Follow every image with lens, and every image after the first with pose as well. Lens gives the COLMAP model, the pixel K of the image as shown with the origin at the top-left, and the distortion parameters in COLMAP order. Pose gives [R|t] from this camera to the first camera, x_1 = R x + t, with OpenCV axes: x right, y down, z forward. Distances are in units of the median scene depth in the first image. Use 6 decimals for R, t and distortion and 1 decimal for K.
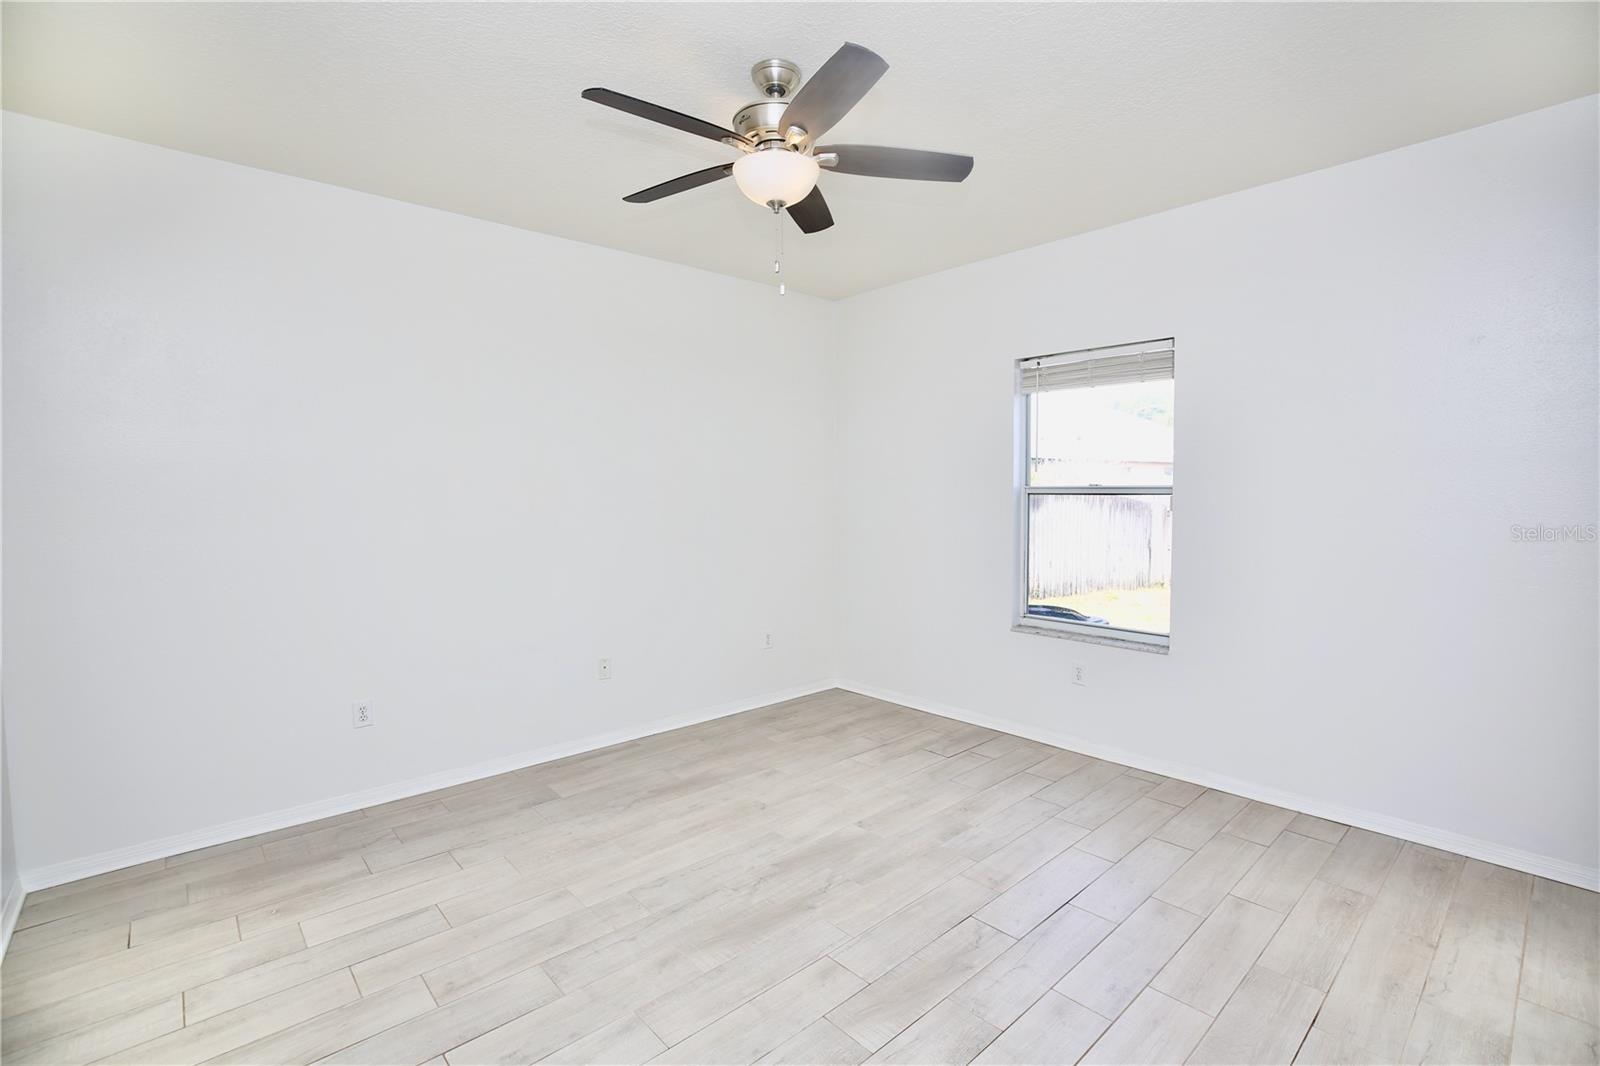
lens RADIAL K [[724.6, 0, 796.7], [0, 724.6, 534.6], [0, 0, 1]] dist [-0.039014, 0.009731]
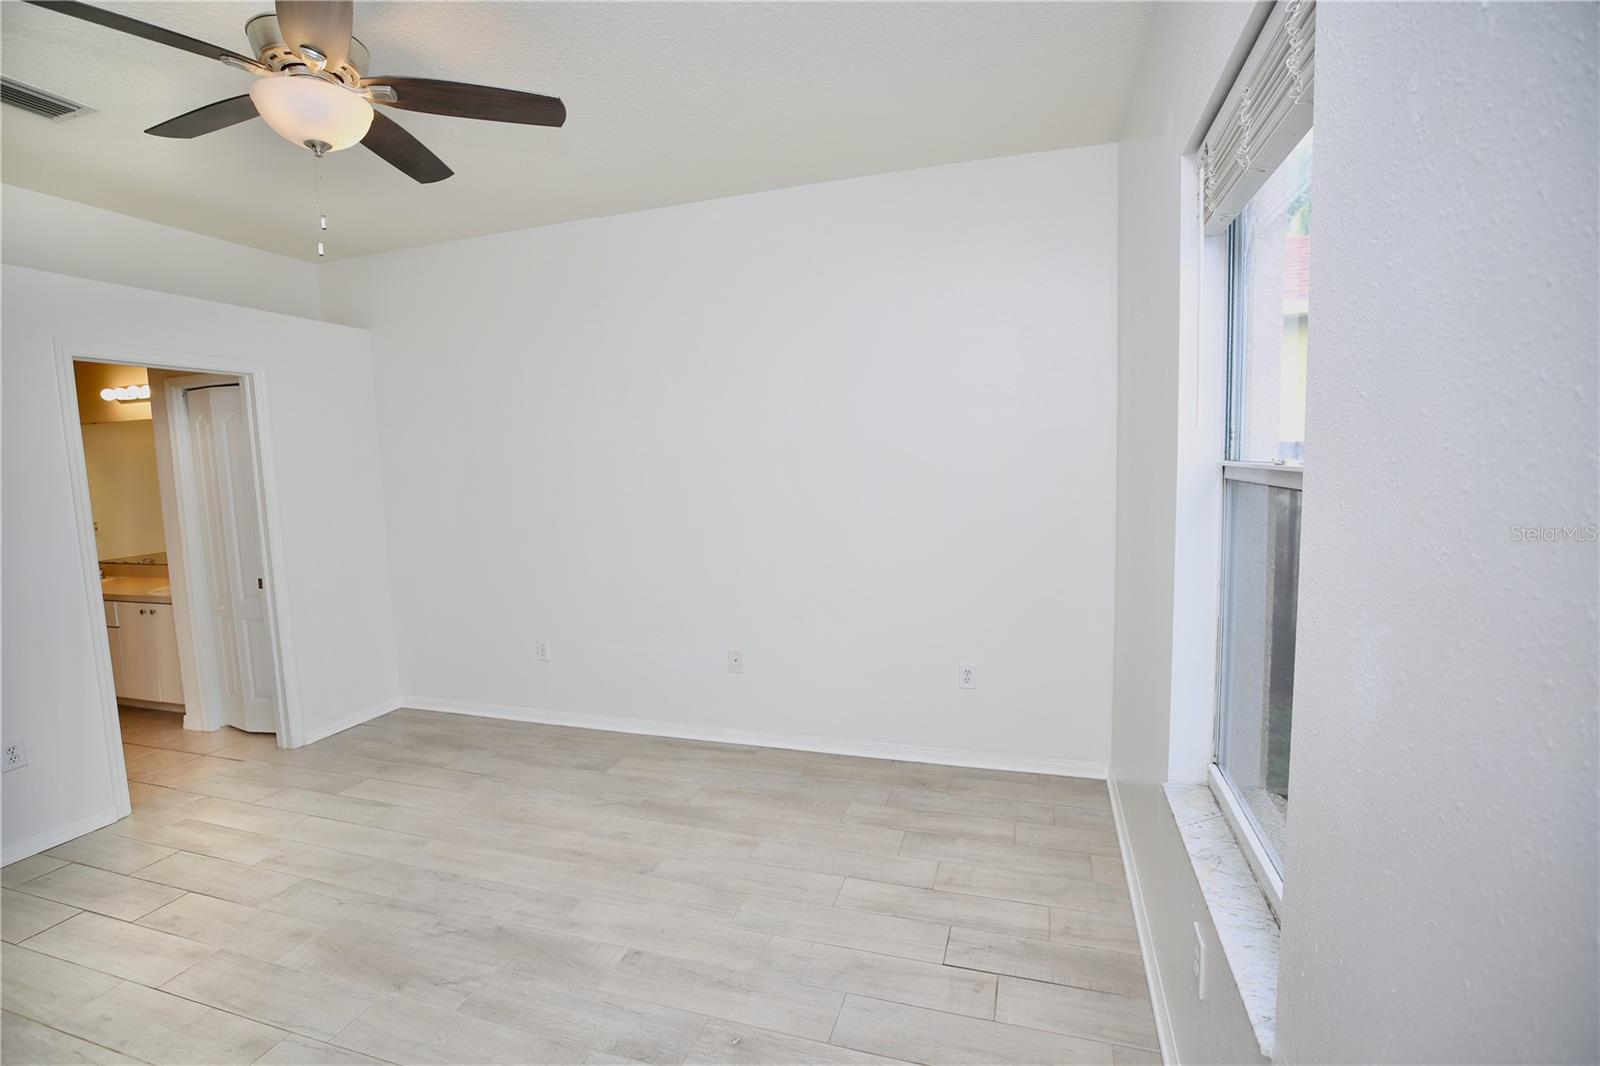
lens RADIAL K [[724.6, 0, 800.5], [0, 724.6, 531.4], [0, 0, 1]] dist [-0.039014, 0.009731]
pose [[0.503799, 0.073331, -0.860703, 0.677466], [-0.026522, 0.997234, 0.069440, -0.056066], [0.863414, -0.012156, 0.504350, 0.730487]]
